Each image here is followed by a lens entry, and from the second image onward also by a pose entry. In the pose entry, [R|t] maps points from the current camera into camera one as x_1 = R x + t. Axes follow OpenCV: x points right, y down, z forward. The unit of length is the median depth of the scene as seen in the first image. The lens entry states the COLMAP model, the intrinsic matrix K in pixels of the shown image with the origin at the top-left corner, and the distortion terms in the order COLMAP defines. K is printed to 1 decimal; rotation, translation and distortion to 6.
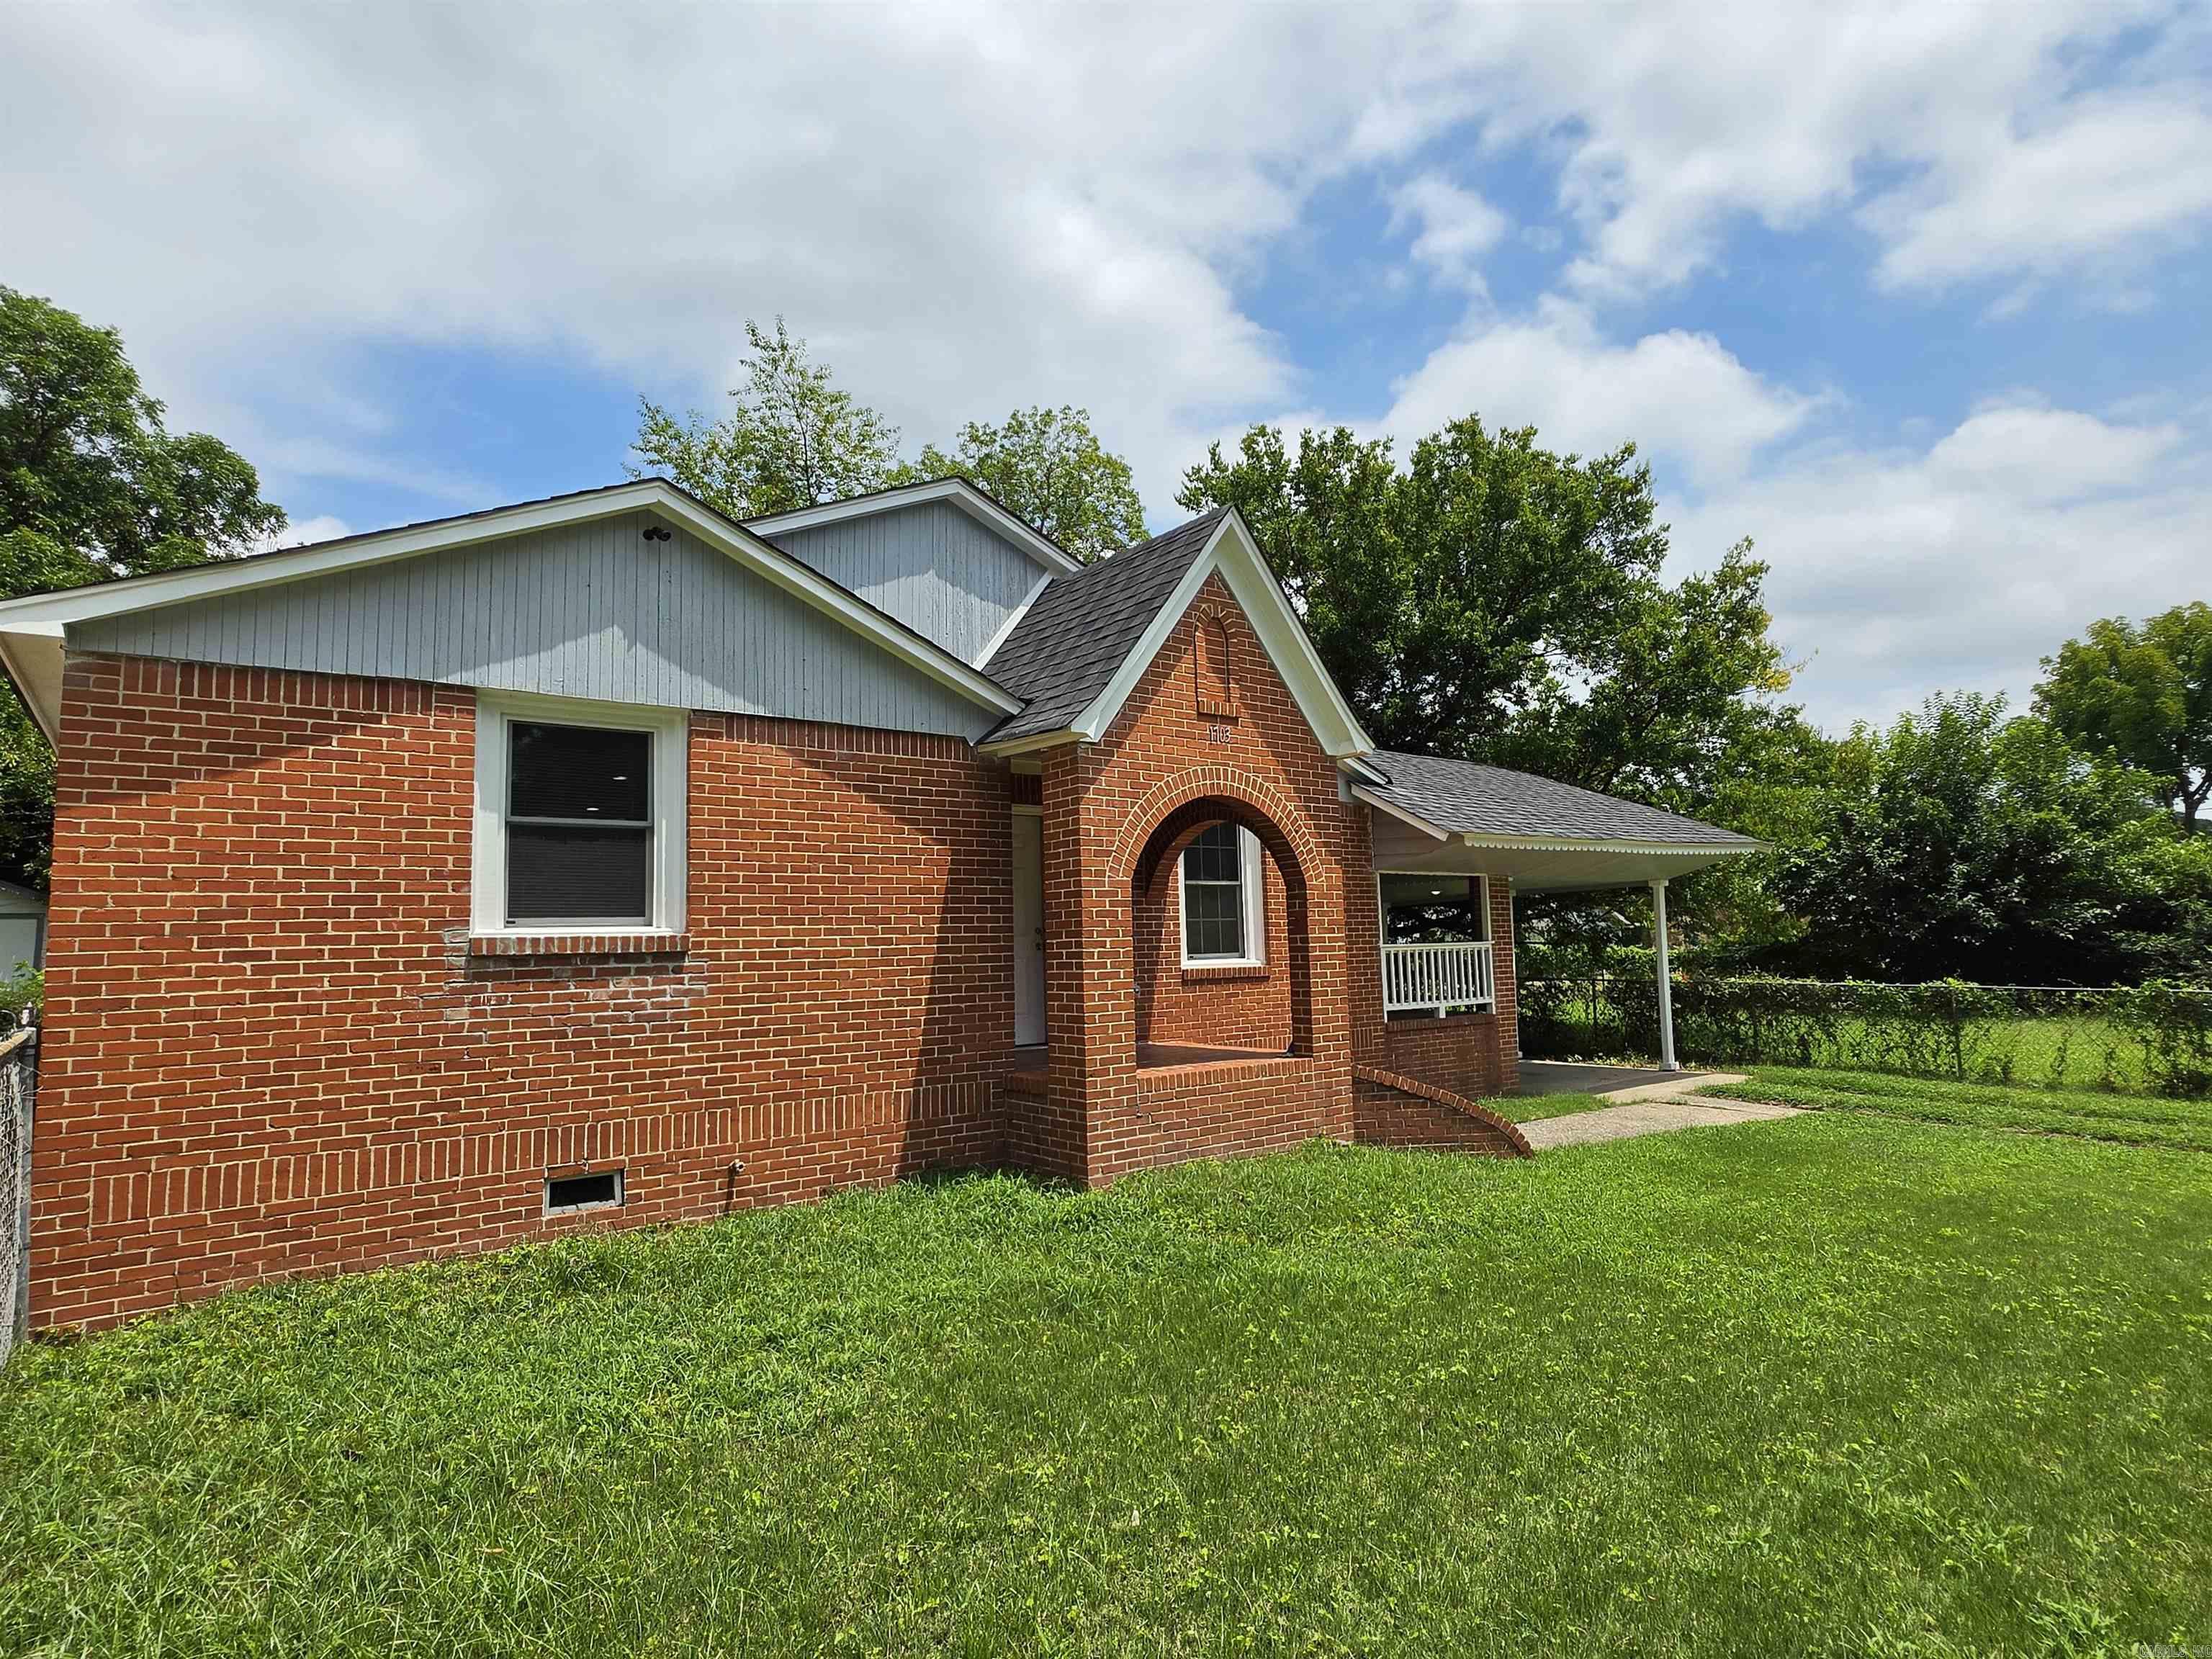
lens RADIAL K [[1179.1, 0, 1108.0], [0, 1179.1, 831.9], [0, 0, 1]] dist [-0.004124, -0.000201]
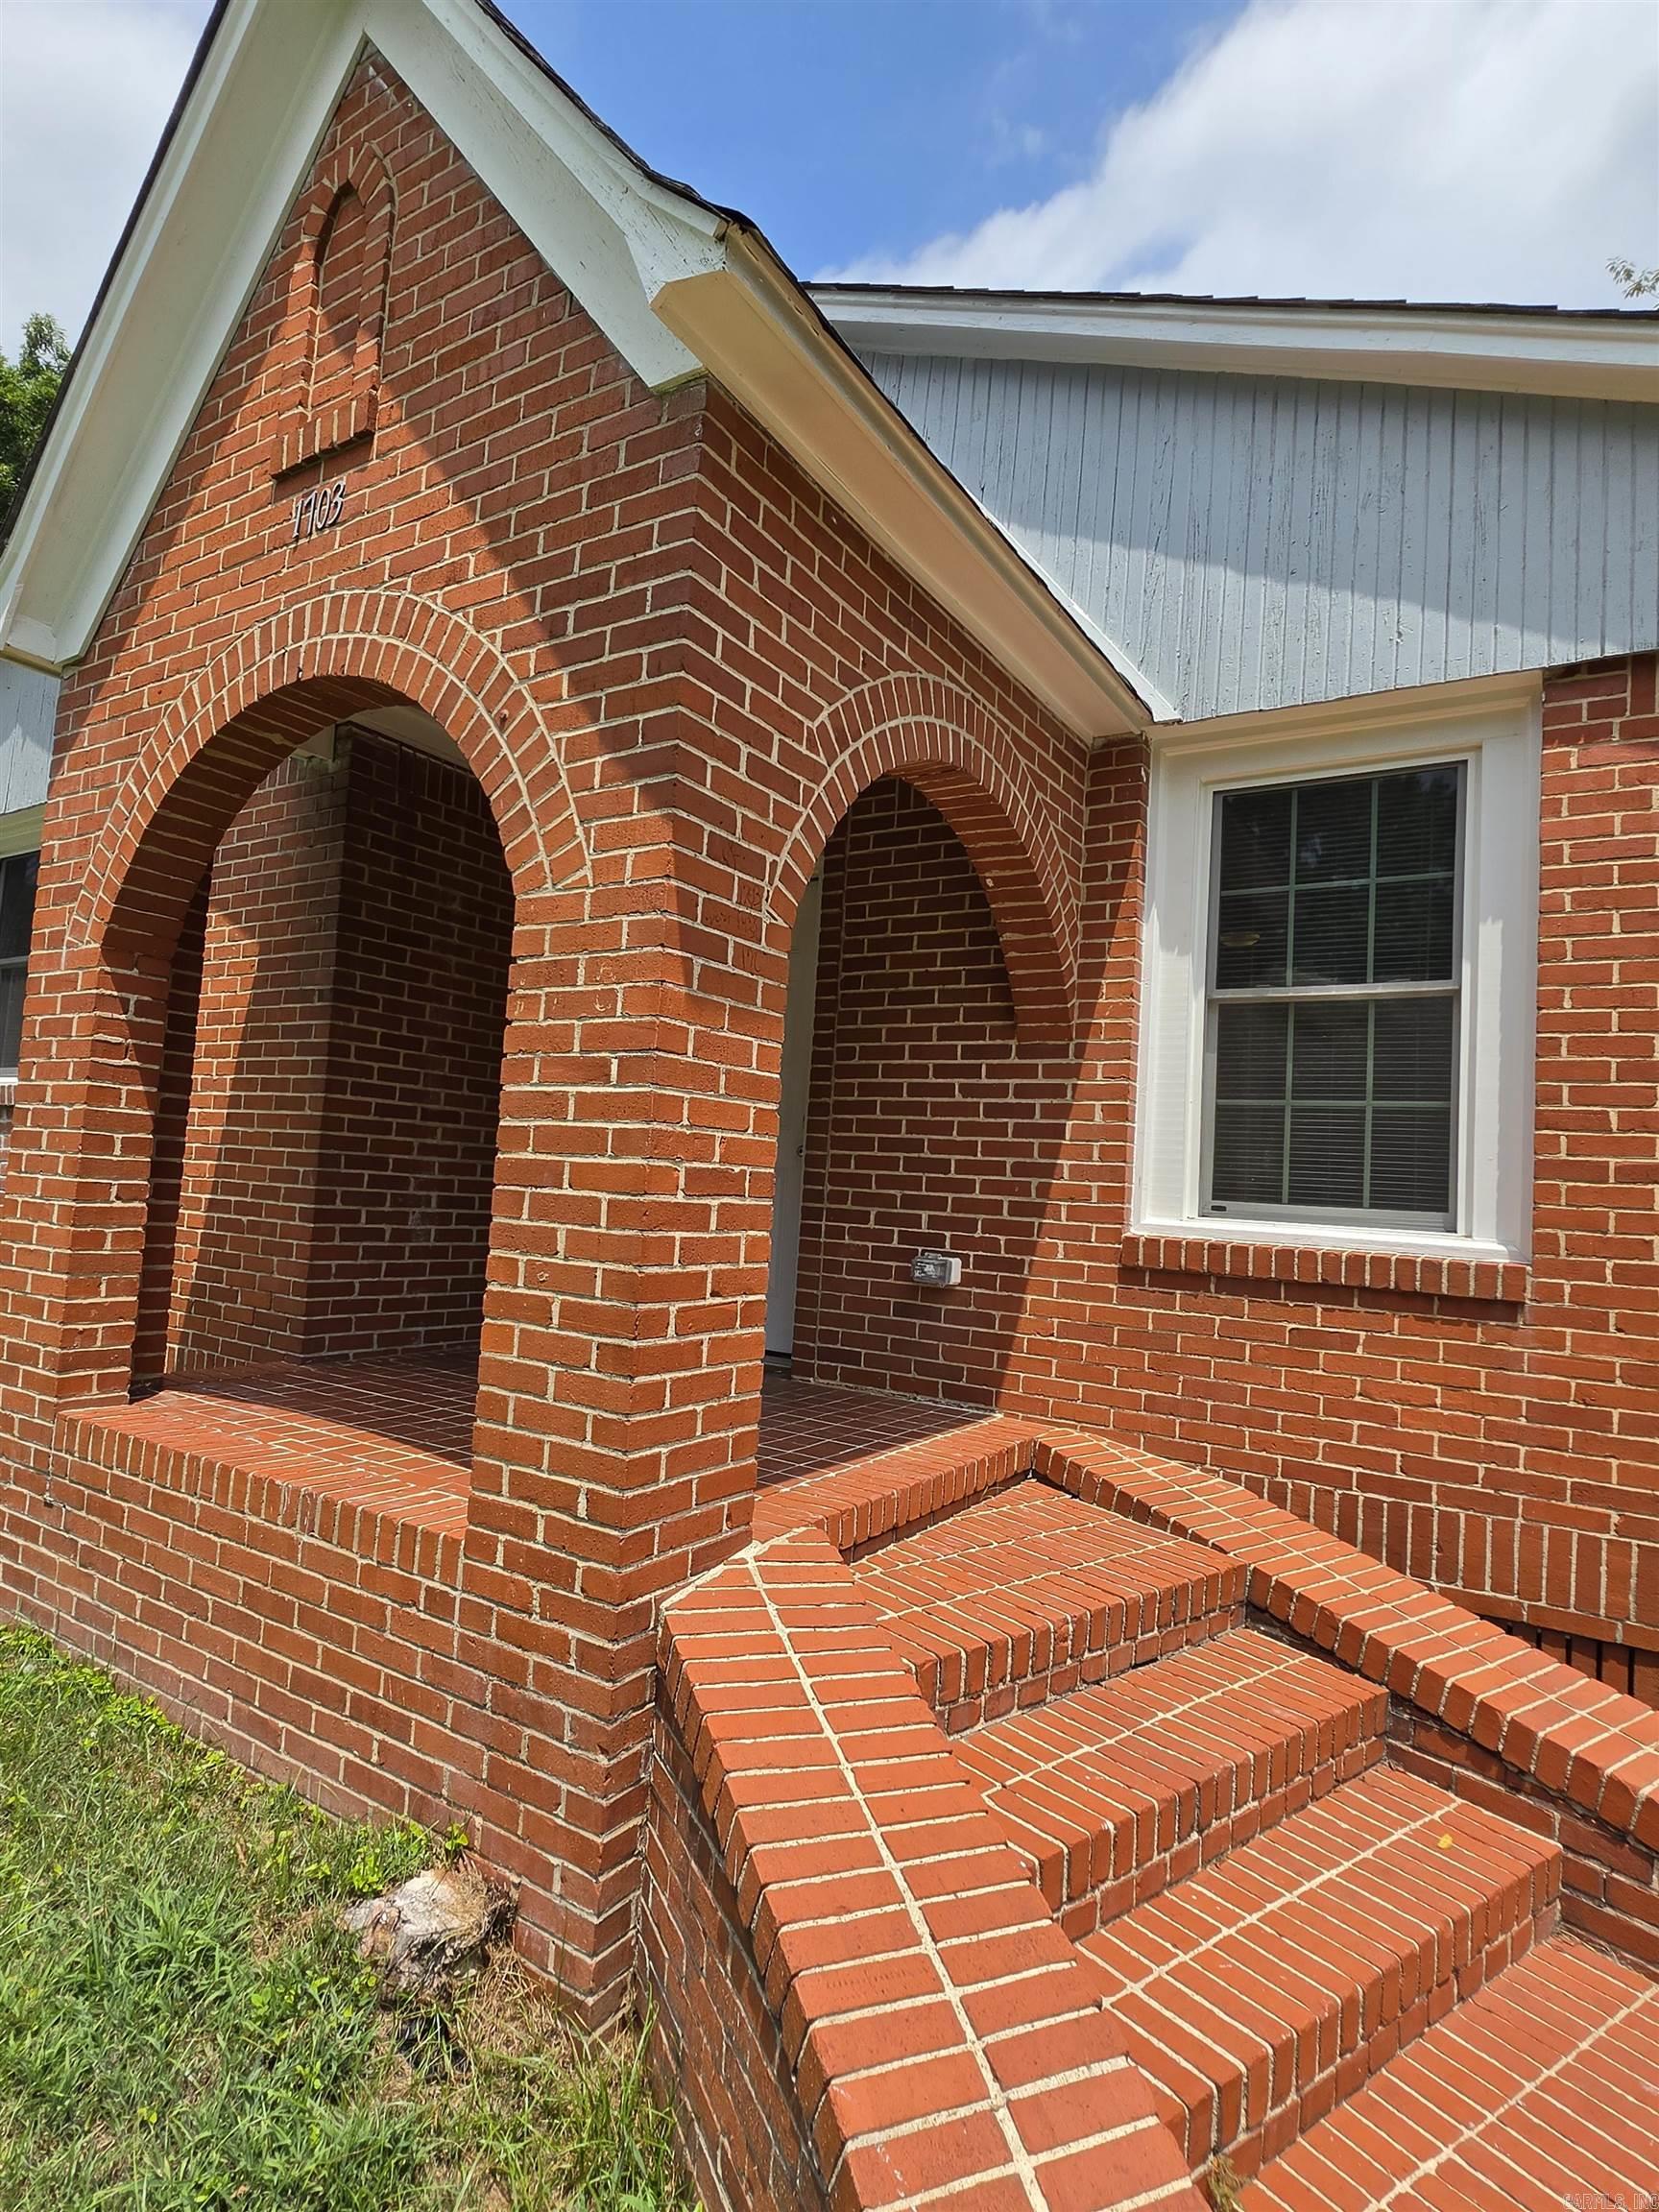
lens RADIAL K [[1179.1, 0, 830.2], [0, 1179.1, 1105.4], [0, 0, 1]] dist [-0.004124, -0.000201]
pose [[0.340922, -0.017853, -0.939922, 0.446594], [0.025056, 0.999637, -0.009899, 0.095457], [0.939758, -0.020175, 0.341245, 0.966250]]
